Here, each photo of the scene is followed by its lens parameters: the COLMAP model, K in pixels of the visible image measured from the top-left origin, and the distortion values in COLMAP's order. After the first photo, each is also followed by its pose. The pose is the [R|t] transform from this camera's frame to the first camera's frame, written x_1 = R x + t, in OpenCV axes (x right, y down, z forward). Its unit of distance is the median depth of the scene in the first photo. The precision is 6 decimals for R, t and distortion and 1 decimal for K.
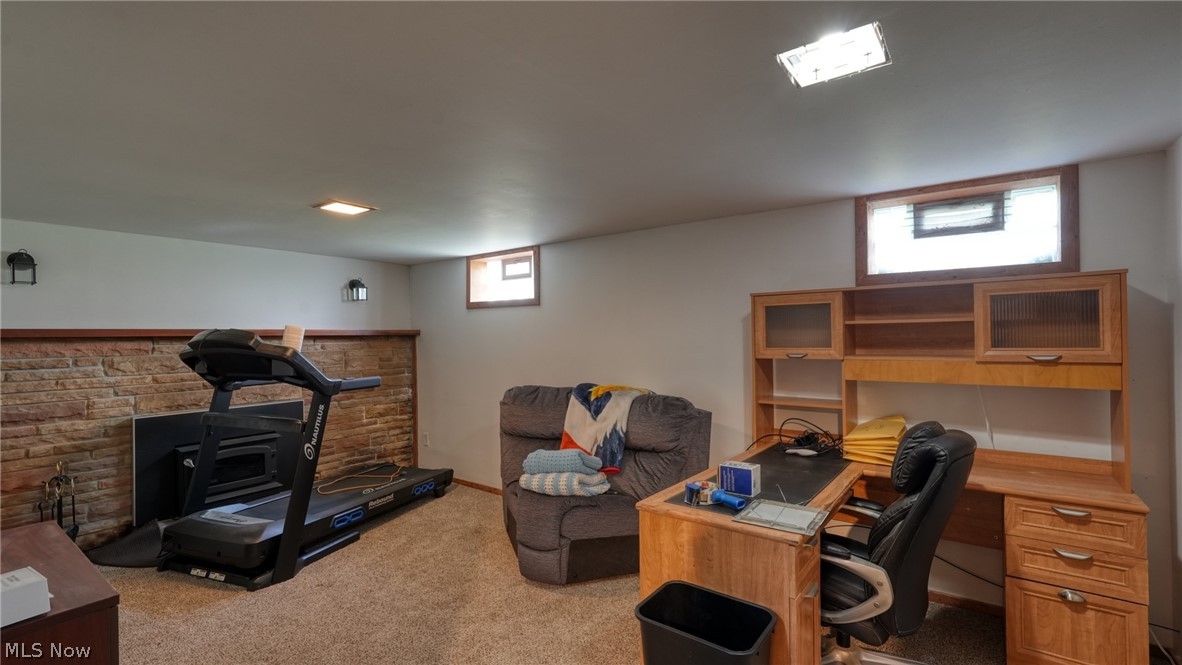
lens RADIAL K [[517.0, 0, 589.6], [0, 517.0, 333.8], [0, 0, 1]] dist [-0.018059, 0.009610]
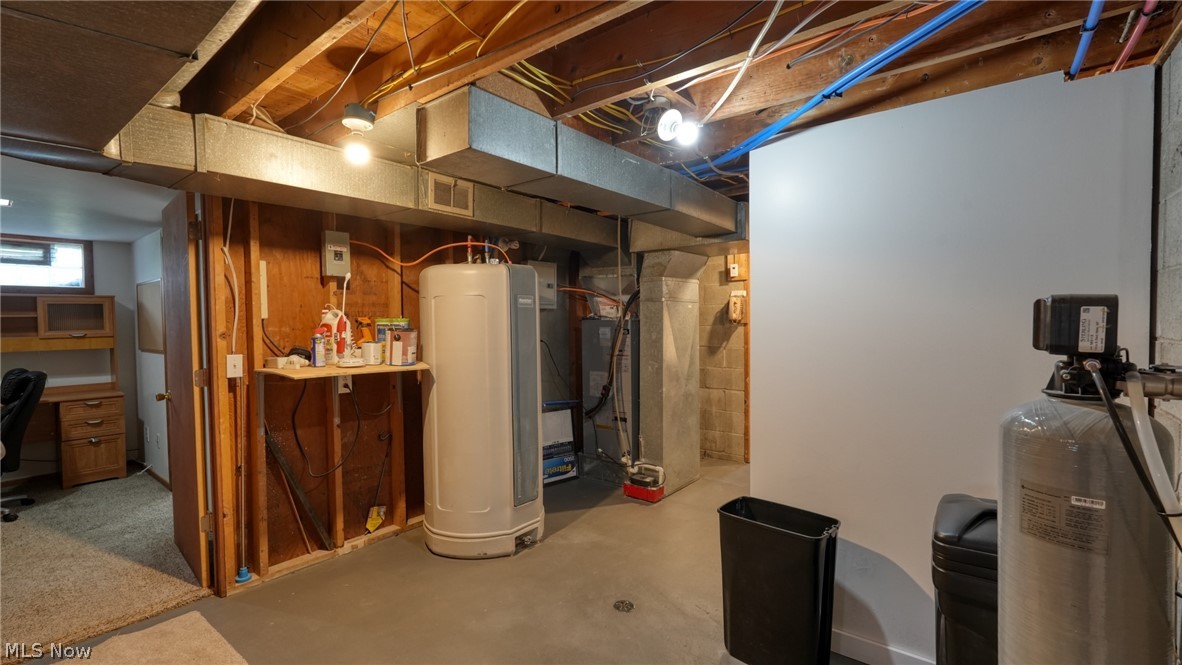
lens RADIAL K [[511.6, 0, 591.0], [0, 511.6, 332.5], [0, 0, 1]] dist [-0.002570, 0.000163]
pose [[0.034359, -0.012015, 0.999337, -1.087537], [0.012627, 0.999853, 0.011587, 0.037683], [-0.999330, 0.012221, 0.034505, -1.126590]]
